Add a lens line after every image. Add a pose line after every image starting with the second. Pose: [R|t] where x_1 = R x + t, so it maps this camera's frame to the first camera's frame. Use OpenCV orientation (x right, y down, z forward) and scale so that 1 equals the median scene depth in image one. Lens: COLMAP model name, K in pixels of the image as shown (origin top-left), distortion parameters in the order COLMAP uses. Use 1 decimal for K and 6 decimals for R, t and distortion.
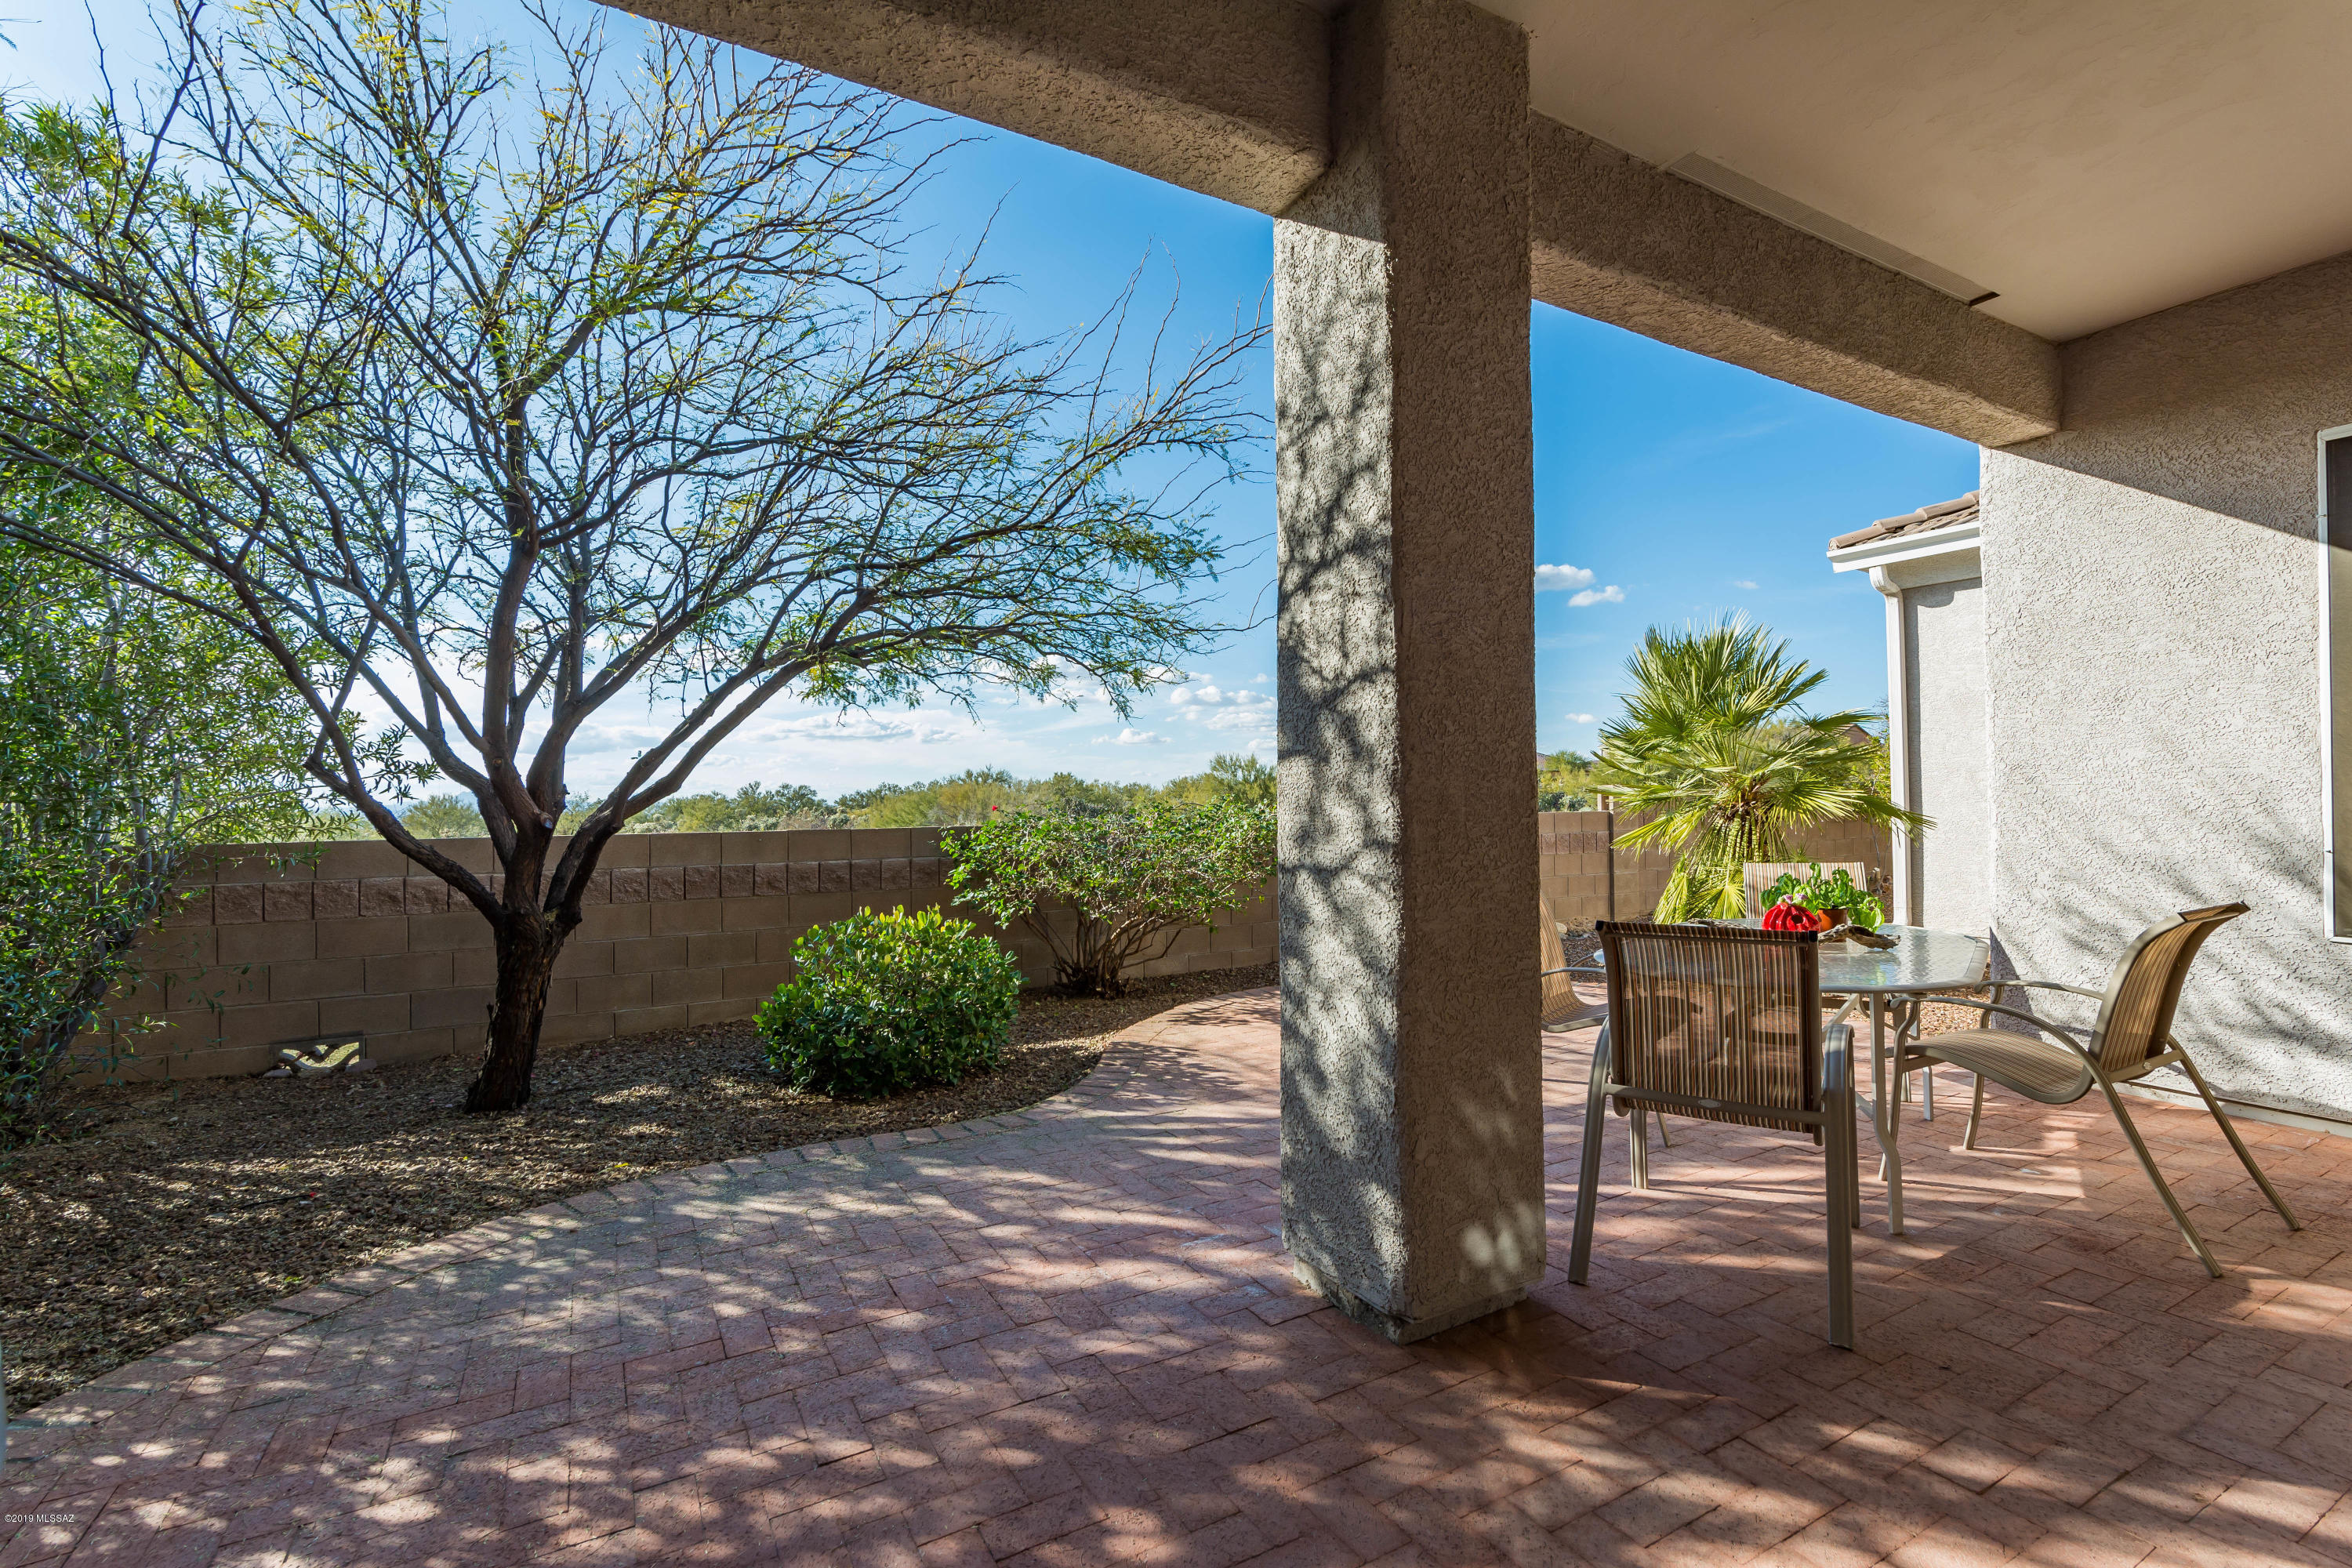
lens RADIAL K [[1022.2, 0, 1192.4], [0, 1022.2, 789.9], [0, 0, 1]] dist [0.003221, 0.001718]
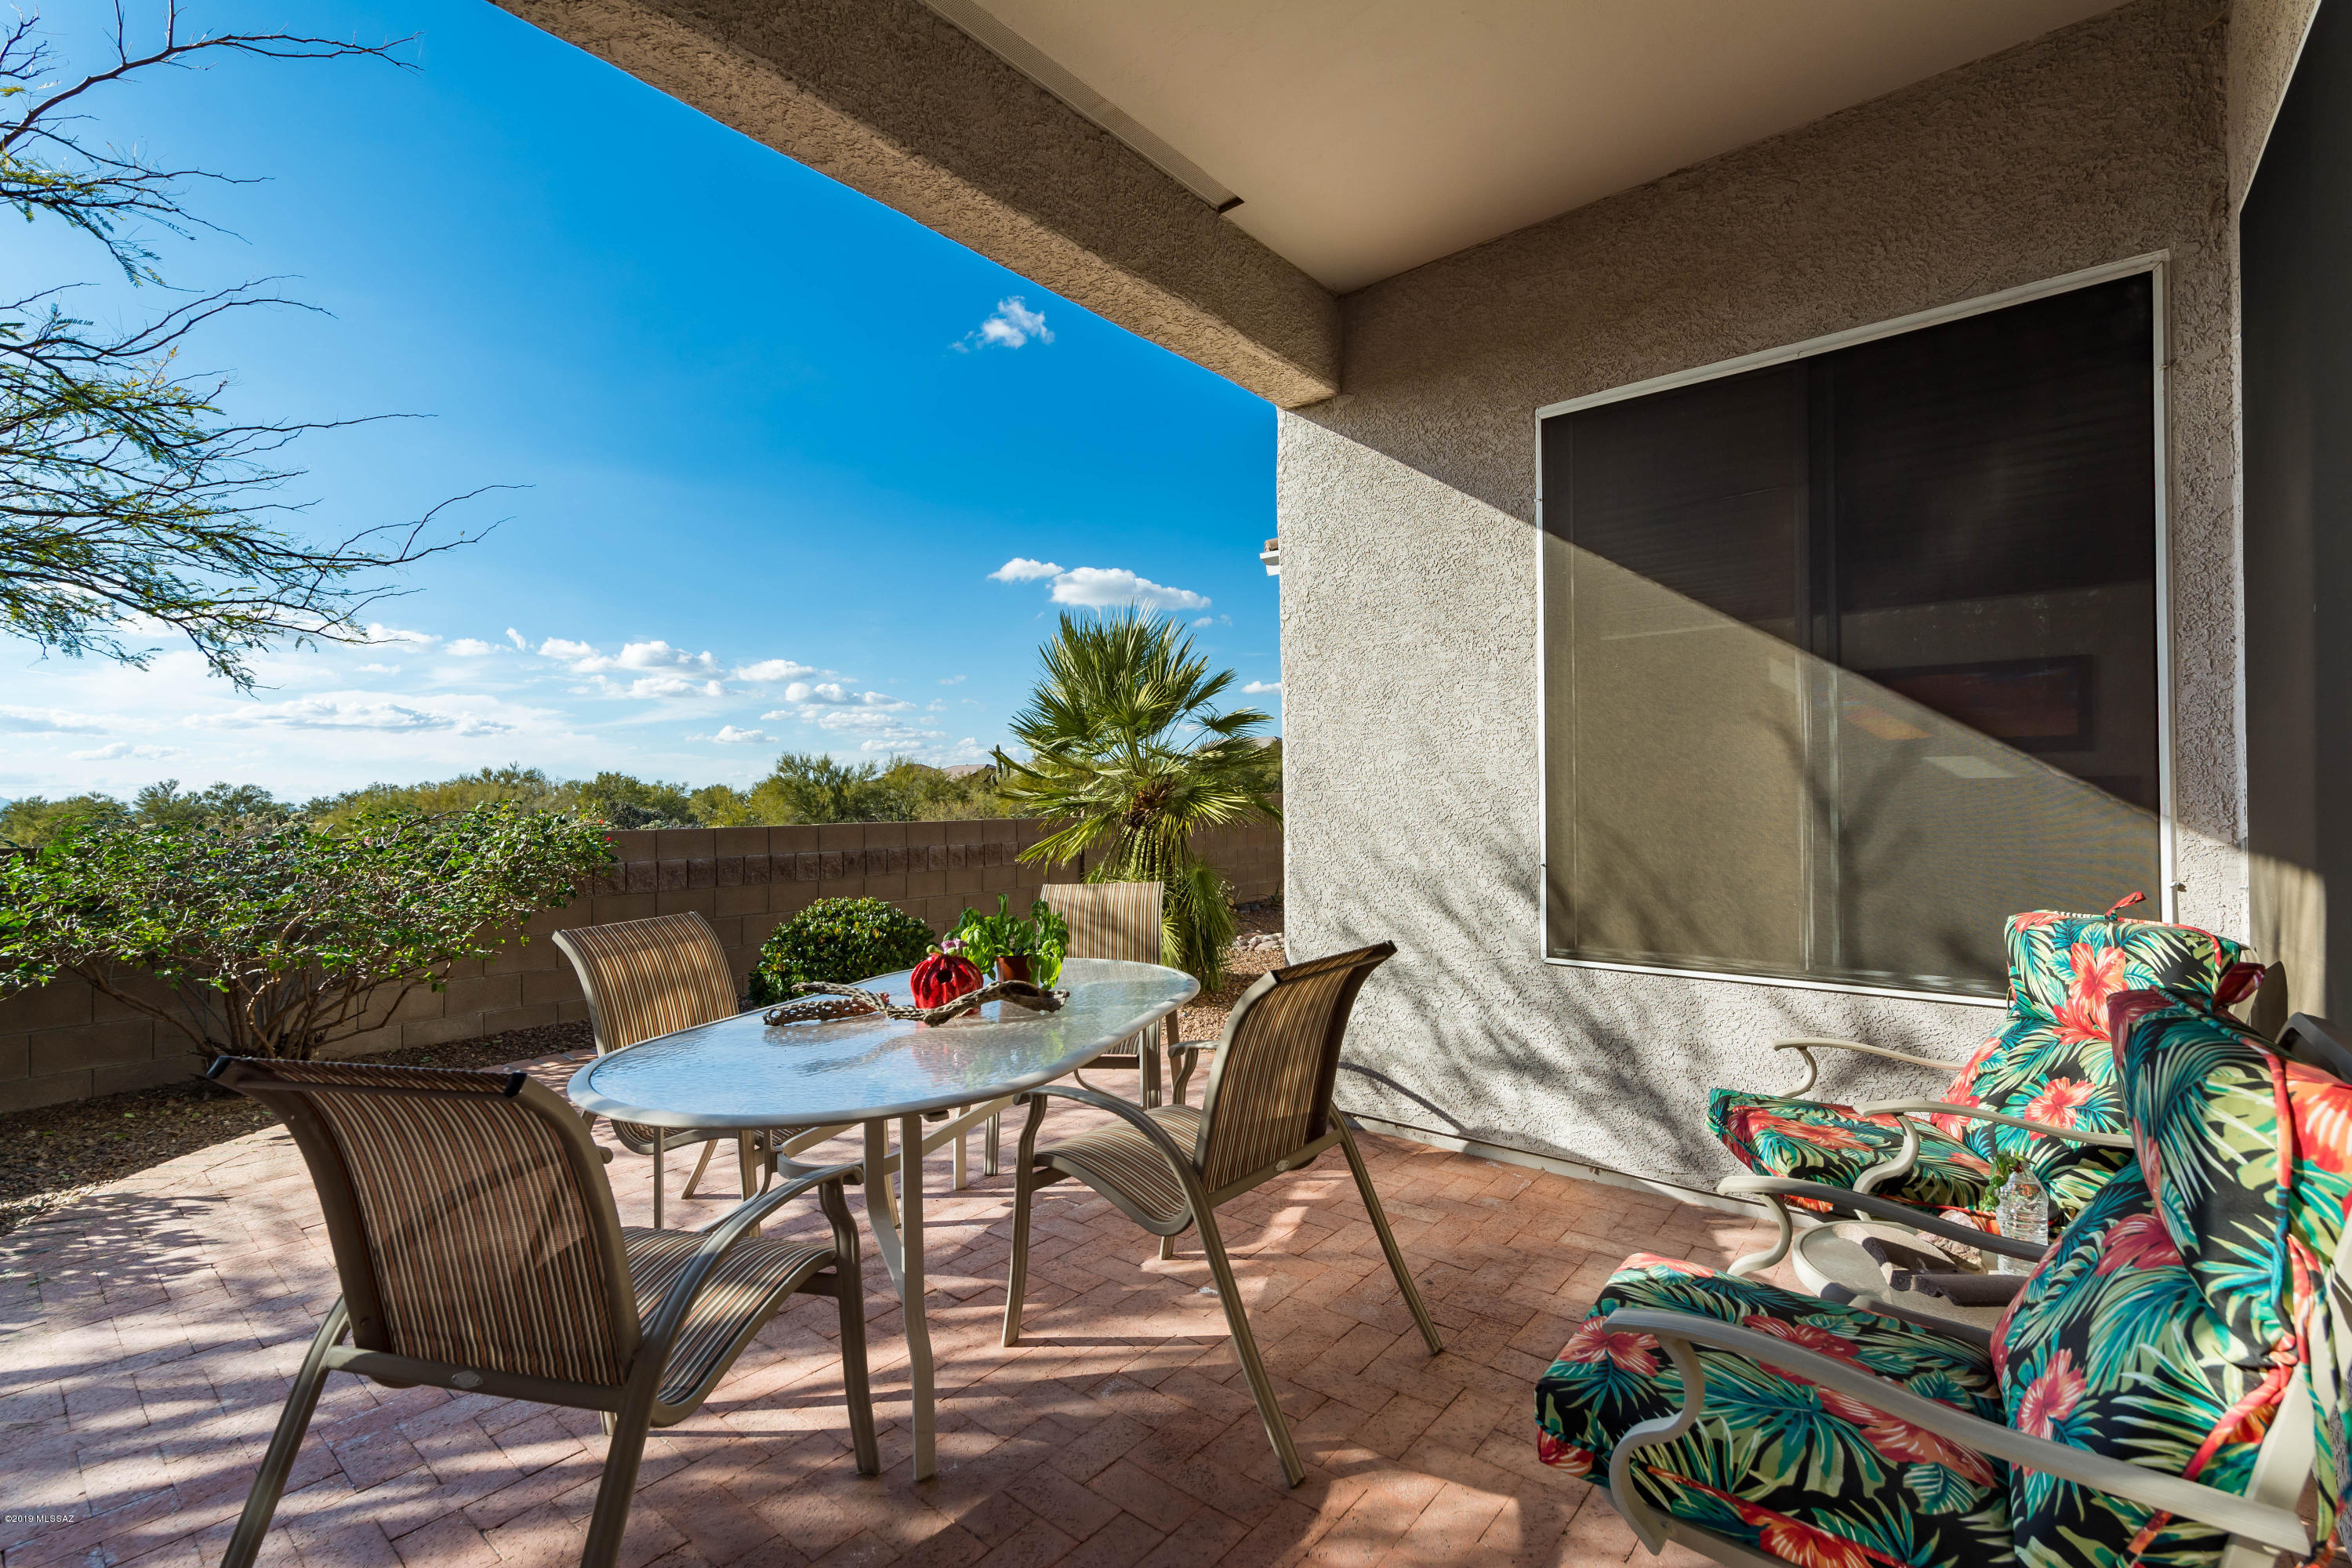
lens RADIAL K [[1022.2, 0, 1181.7], [0, 1022.2, 788.3], [0, 0, 1]] dist [0.003221, 0.001718]
pose [[0.933933, 0.005242, 0.357410, 0.452922], [-0.003531, 0.999979, -0.005438, -0.002107], [-0.357431, 0.003817, 0.933932, 0.249317]]
